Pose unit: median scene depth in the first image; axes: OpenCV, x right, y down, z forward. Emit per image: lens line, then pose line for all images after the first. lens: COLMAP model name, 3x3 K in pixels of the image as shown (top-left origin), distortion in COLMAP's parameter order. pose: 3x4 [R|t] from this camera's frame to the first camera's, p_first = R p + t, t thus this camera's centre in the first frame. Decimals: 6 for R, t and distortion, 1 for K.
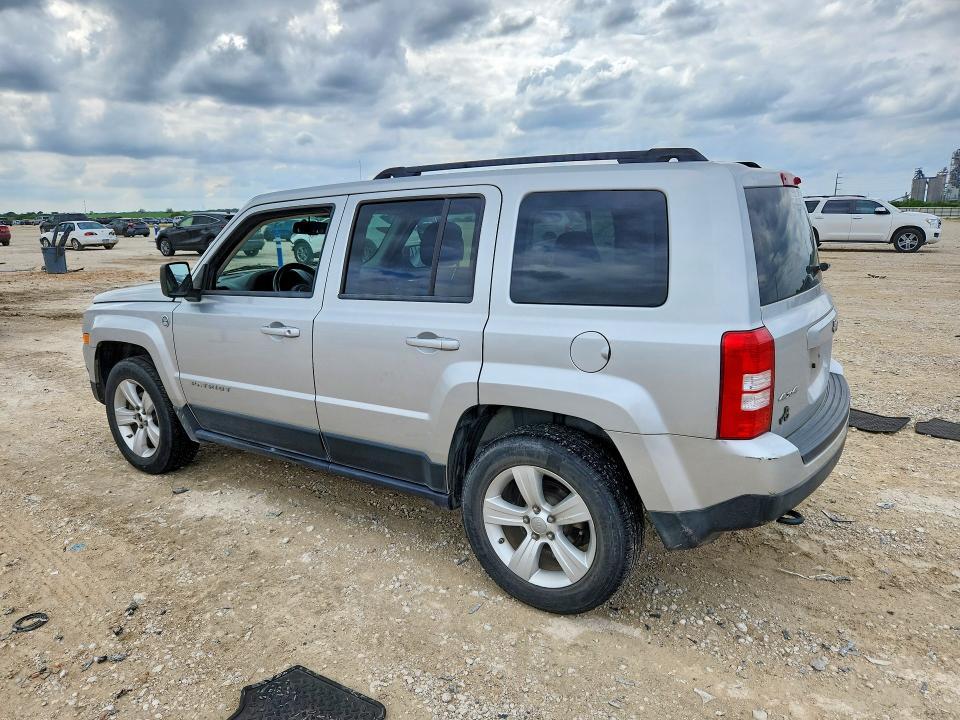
lens RADIAL K [[739.9, 0, 480.0], [0, 739.9, 360.0], [0, 0, 1]] dist [0.063965, -0.069365]
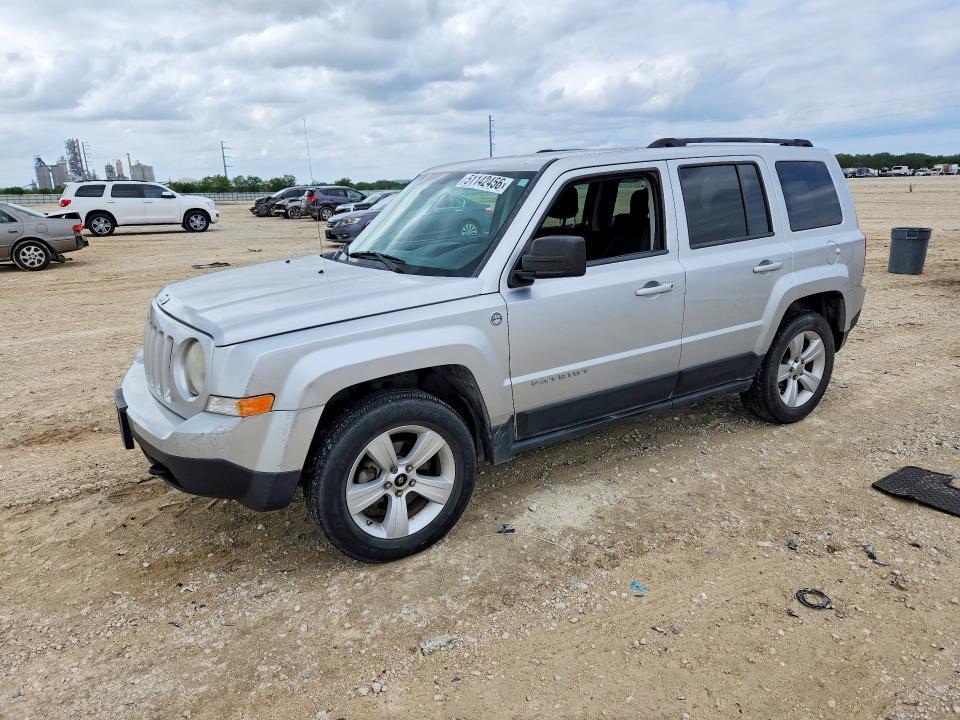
lens RADIAL K [[739.9, 0, 480.0], [0, 739.9, 360.0], [0, 0, 1]] dist [0.063965, -0.069365]
pose [[0.310200, -0.211983, 0.926736, -0.416835], [0.203187, 0.967081, 0.153201, -0.047570], [-0.928704, 0.140777, 0.343061, 0.275237]]
